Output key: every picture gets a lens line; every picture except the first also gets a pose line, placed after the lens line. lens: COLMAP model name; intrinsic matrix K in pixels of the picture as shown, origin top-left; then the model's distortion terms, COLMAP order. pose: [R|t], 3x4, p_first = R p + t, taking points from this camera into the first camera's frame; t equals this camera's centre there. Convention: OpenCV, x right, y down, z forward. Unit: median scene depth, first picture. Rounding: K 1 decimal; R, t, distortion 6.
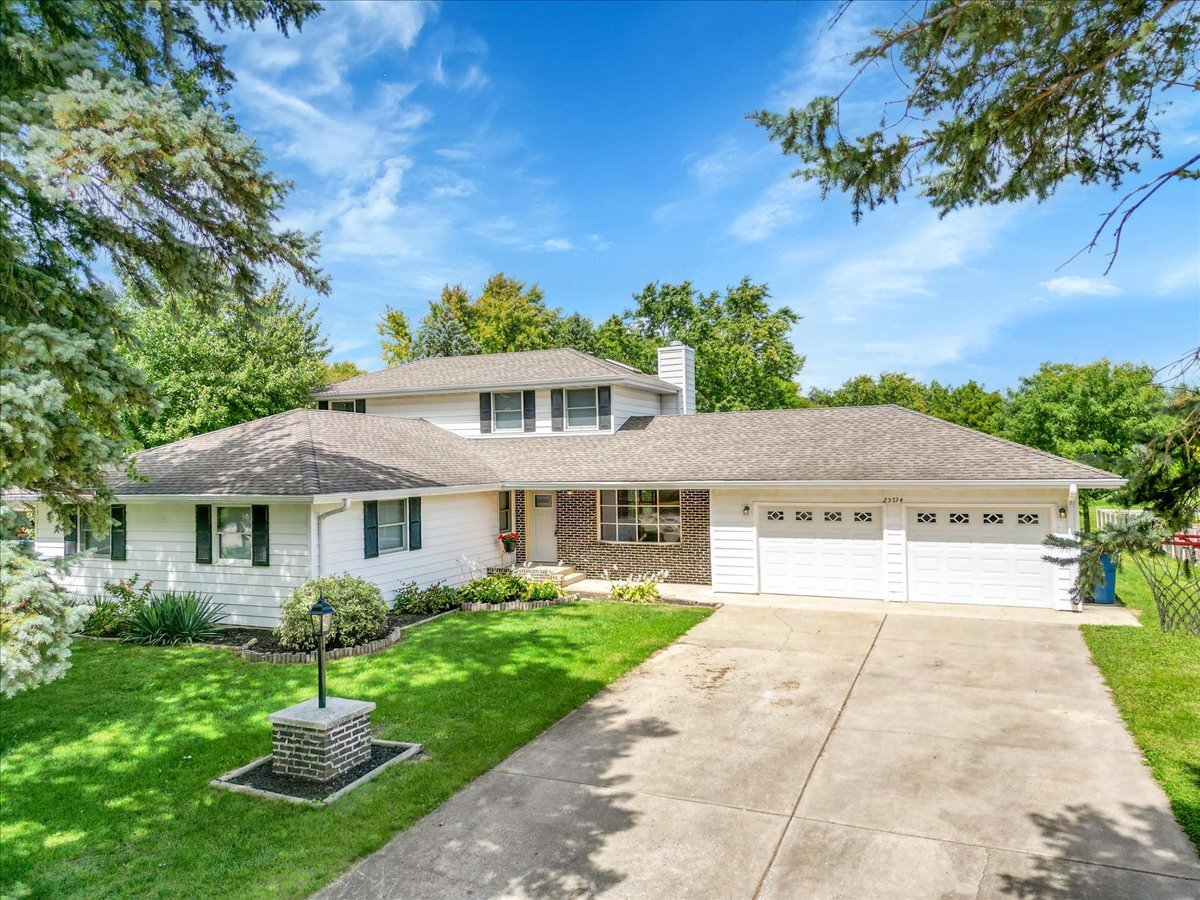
lens RADIAL K [[822.3, 0, 595.8], [0, 822.3, 446.6], [0, 0, 1]] dist [0.064284, -0.051099]
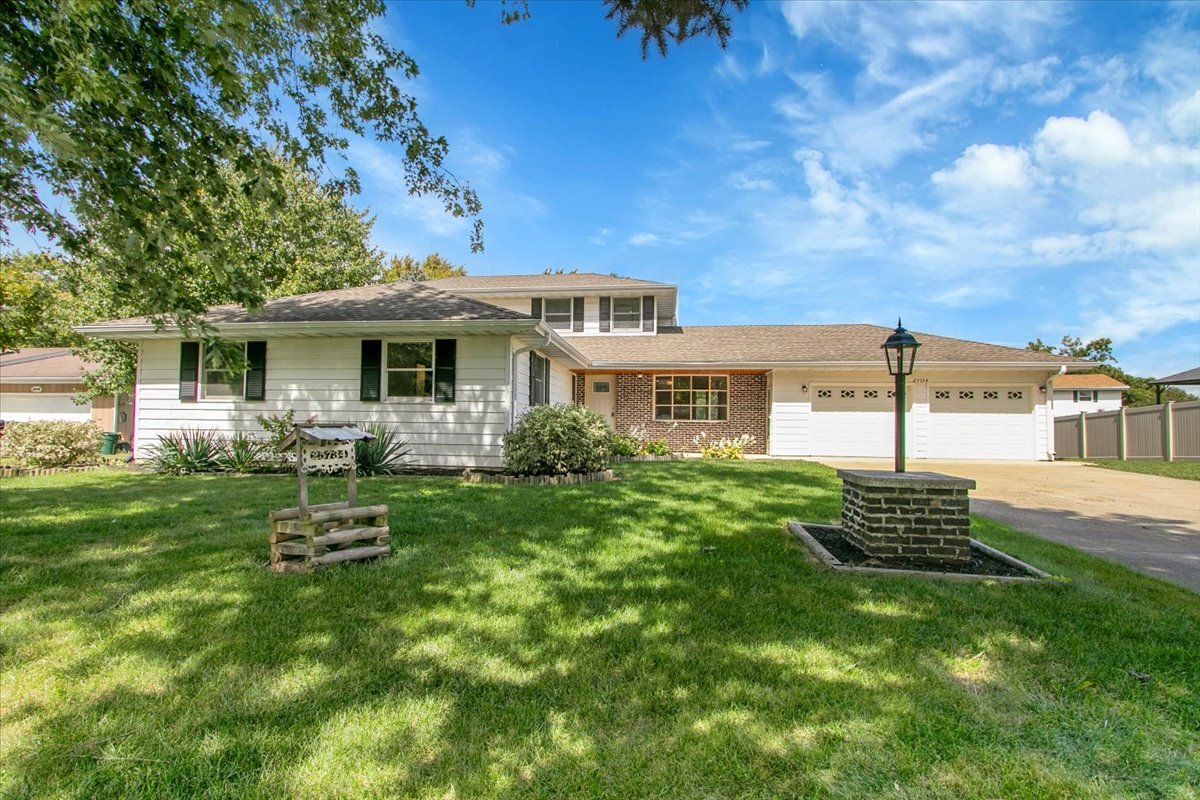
lens RADIAL K [[560.9, 0, 589.1], [0, 560.9, 403.6], [0, 0, 1]] dist [-0.016840, 0.005012]
pose [[0.963777, 0.037652, 0.264037, -0.345890], [-0.032762, 0.999201, -0.022898, 0.129160], [-0.264688, 0.013418, 0.964241, 0.280031]]
